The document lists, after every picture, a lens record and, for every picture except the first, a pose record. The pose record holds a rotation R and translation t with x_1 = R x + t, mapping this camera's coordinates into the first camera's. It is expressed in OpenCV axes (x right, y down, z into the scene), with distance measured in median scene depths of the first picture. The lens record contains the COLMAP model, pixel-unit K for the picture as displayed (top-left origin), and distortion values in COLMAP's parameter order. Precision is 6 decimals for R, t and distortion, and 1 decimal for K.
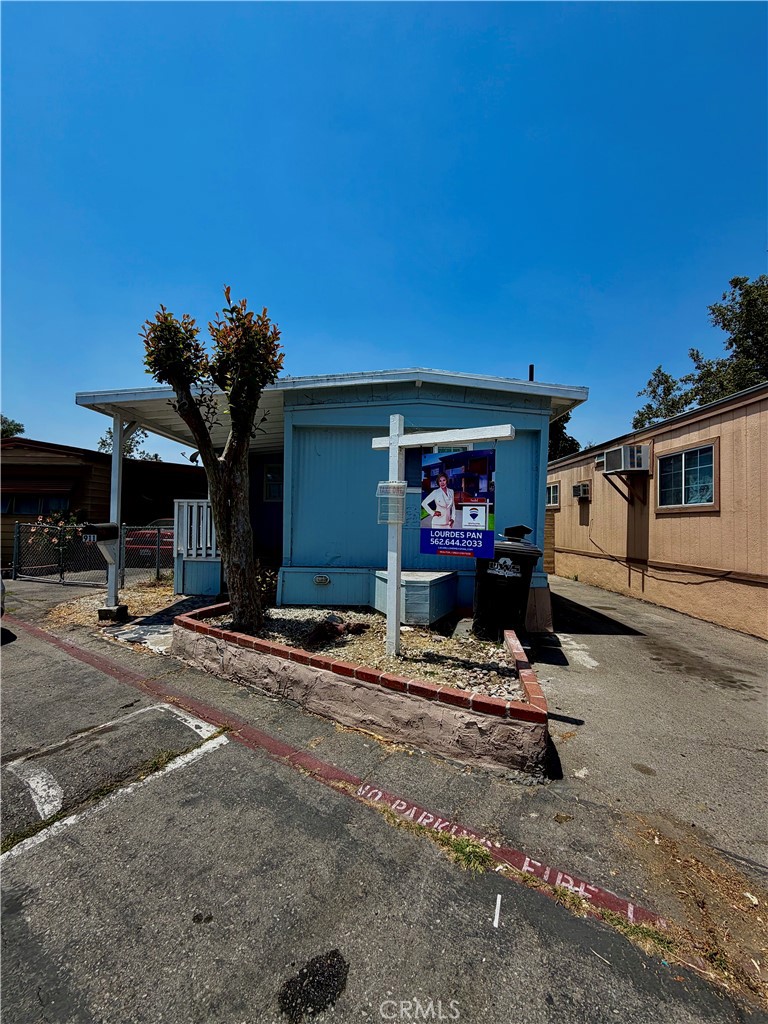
lens RADIAL K [[406.0, 0, 386.2], [0, 406.0, 512.4], [0, 0, 1]] dist [-0.000314, -0.000180]
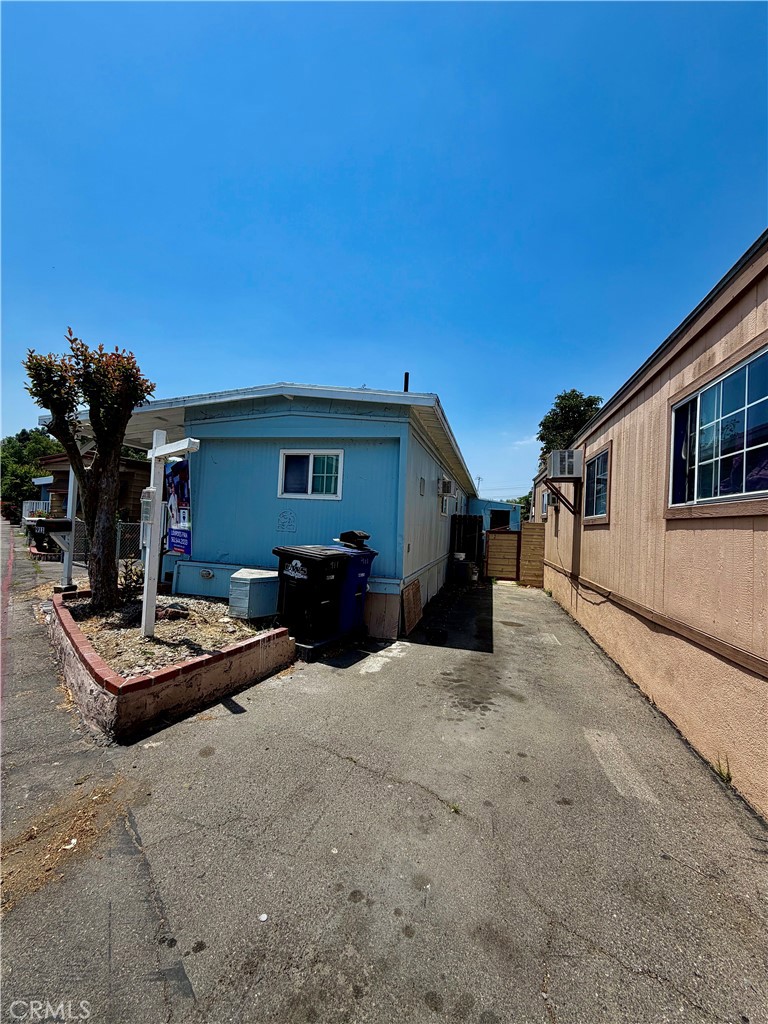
lens RADIAL K [[406.0, 0, 378.3], [0, 406.0, 511.2], [0, 0, 1]] dist [-0.000314, -0.000180]
pose [[0.970903, 0.022398, -0.238423, 0.837162], [-0.026342, 0.999564, -0.013368, -0.008109], [0.238019, 0.019259, 0.971069, 0.021681]]
